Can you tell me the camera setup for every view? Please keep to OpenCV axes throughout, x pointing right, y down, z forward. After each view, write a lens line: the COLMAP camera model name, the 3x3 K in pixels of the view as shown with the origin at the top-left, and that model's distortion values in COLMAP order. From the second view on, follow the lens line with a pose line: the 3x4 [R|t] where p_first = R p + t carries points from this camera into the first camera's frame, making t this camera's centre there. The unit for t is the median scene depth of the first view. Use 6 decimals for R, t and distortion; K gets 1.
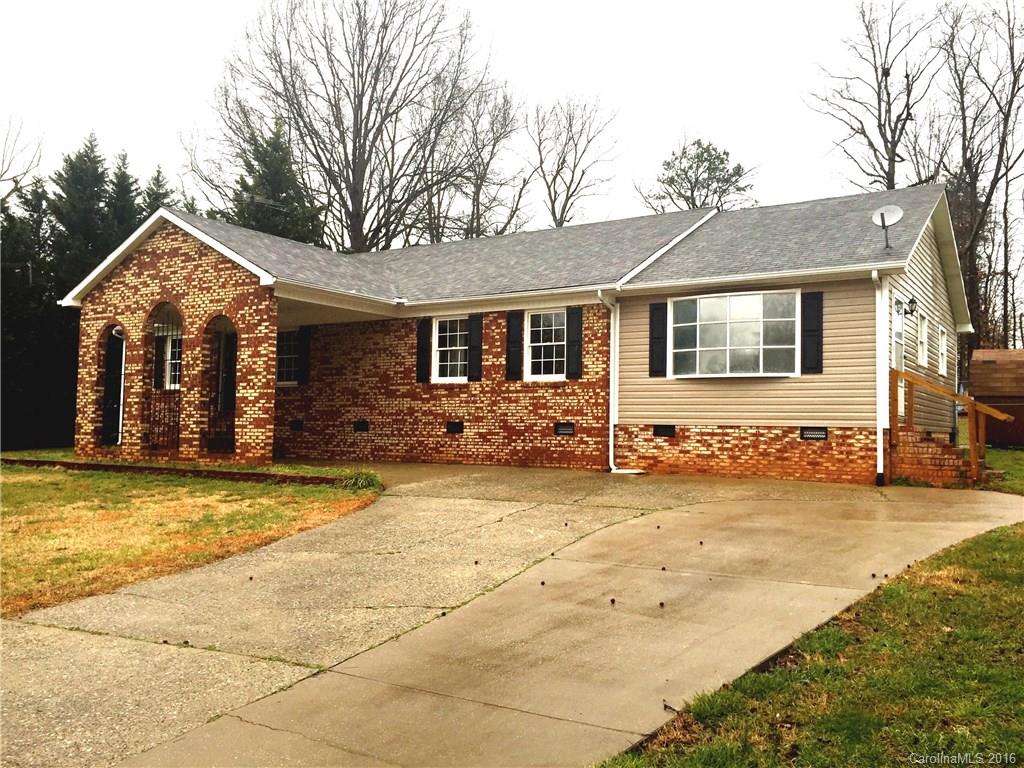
lens RADIAL K [[878.0, 0, 515.8], [0, 878.0, 382.2], [0, 0, 1]] dist [0.074021, -0.092959]
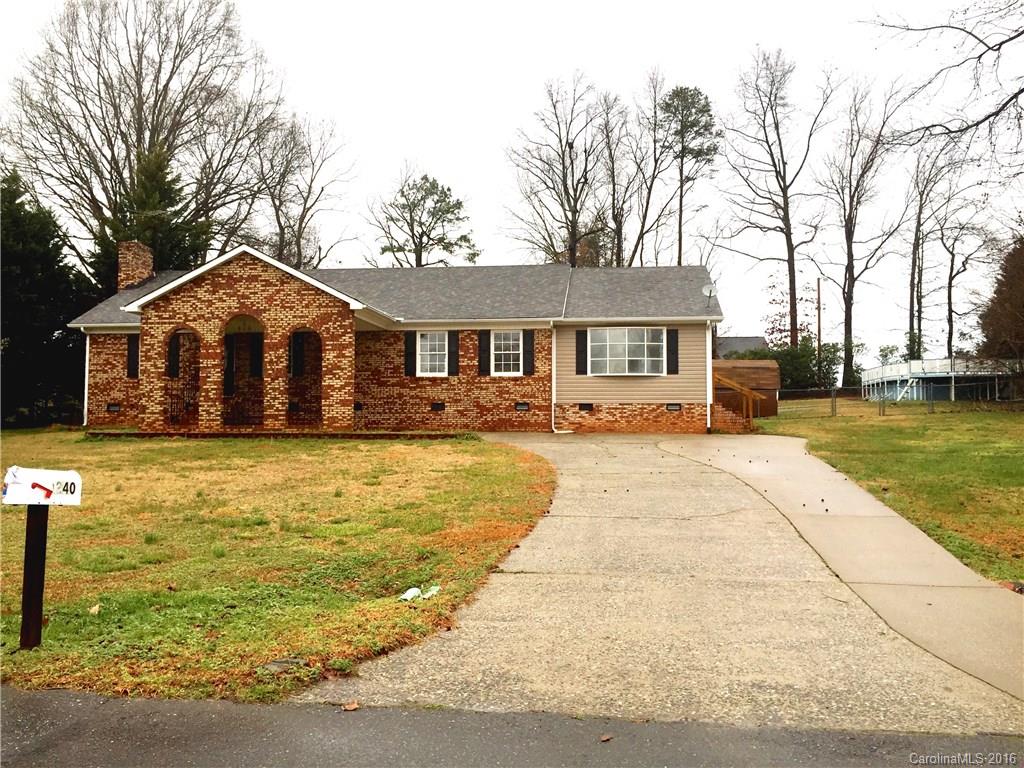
lens RADIAL K [[878.0, 0, 514.3], [0, 878.0, 382.9], [0, 0, 1]] dist [0.074021, -0.092959]
pose [[0.895968, 0.007435, 0.444056, -0.603853], [-0.011830, 0.999905, 0.007128, -0.000586], [-0.443960, -0.011639, 0.895971, -0.377978]]
